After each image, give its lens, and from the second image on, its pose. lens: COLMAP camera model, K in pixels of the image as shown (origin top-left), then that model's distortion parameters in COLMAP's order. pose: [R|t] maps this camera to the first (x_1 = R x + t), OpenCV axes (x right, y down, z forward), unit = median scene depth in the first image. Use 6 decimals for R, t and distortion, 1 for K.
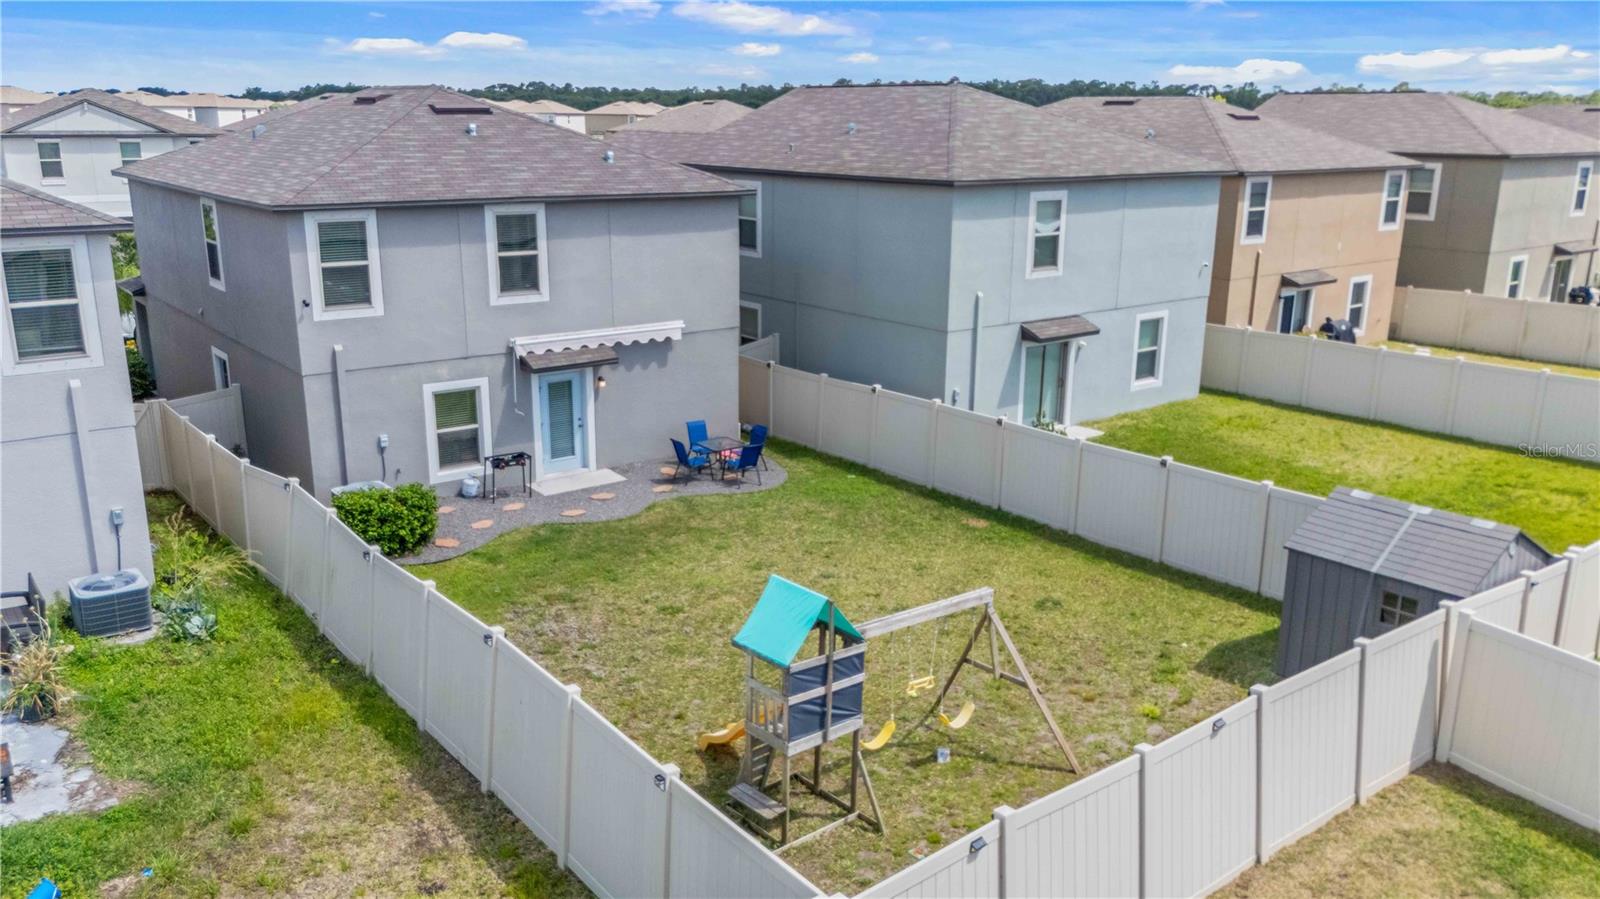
lens RADIAL K [[1192.5, 0, 800.0], [0, 1192.5, 449.5], [0, 0, 1]] dist [0.006232, -0.004623]
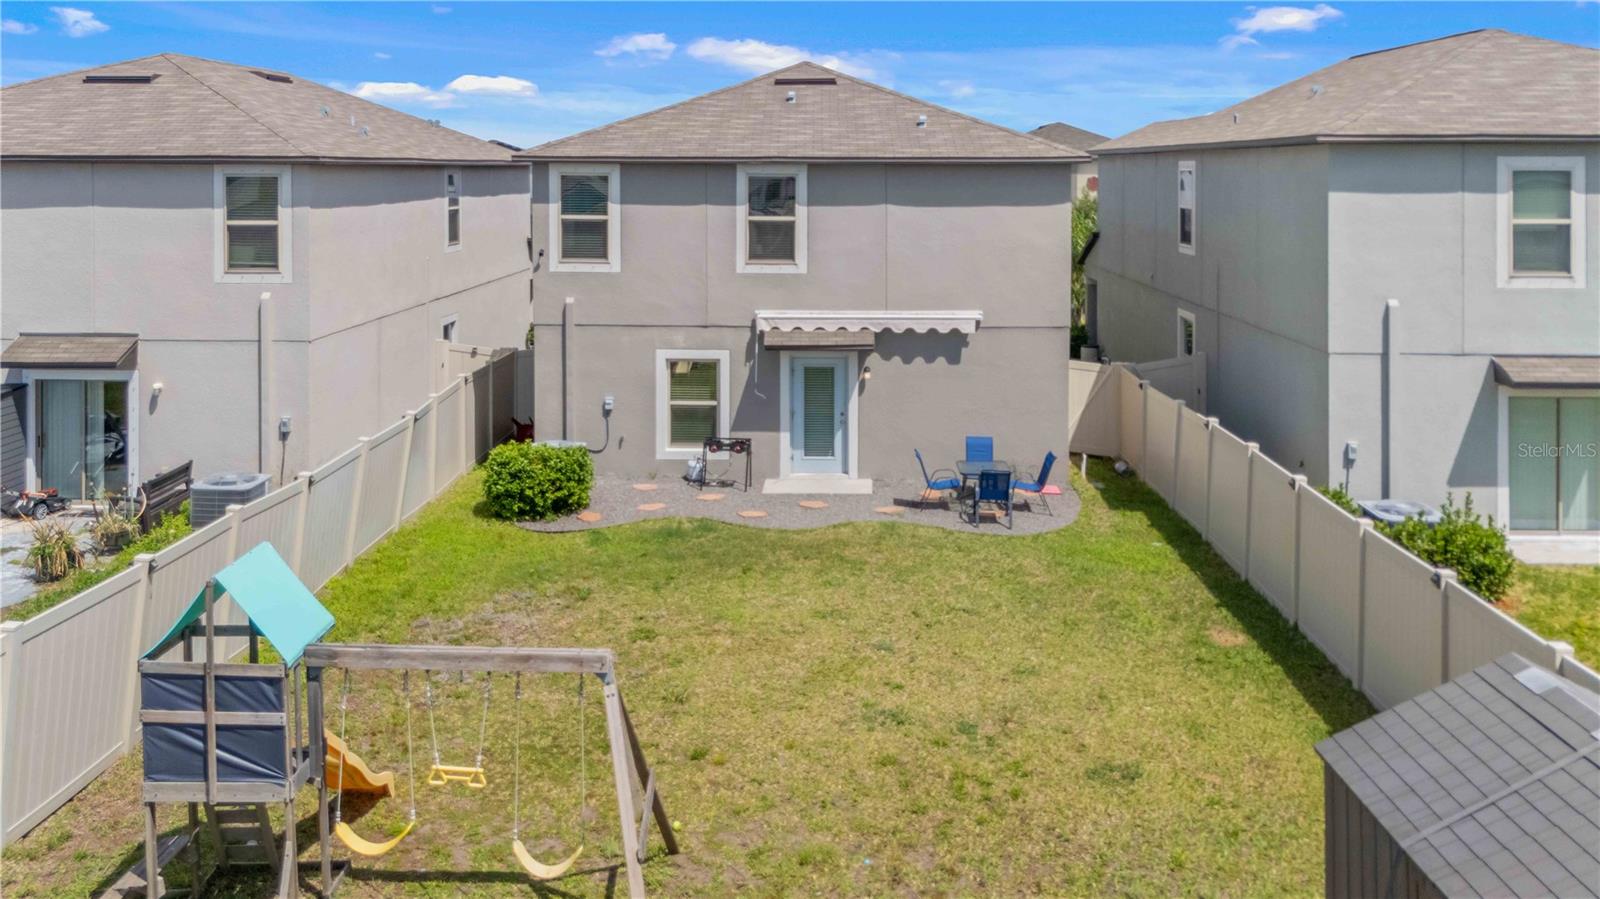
lens RADIAL K [[1214.7, 0, 795.3], [0, 1214.7, 180.8], [0, 0, 1]] dist [-0.000856, 0.001126]
pose [[0.774110, -0.006404, -0.633019, 0.360926], [-0.159324, 0.965791, -0.204605, -0.003931], [0.612674, 0.259242, 0.746608, 0.299001]]
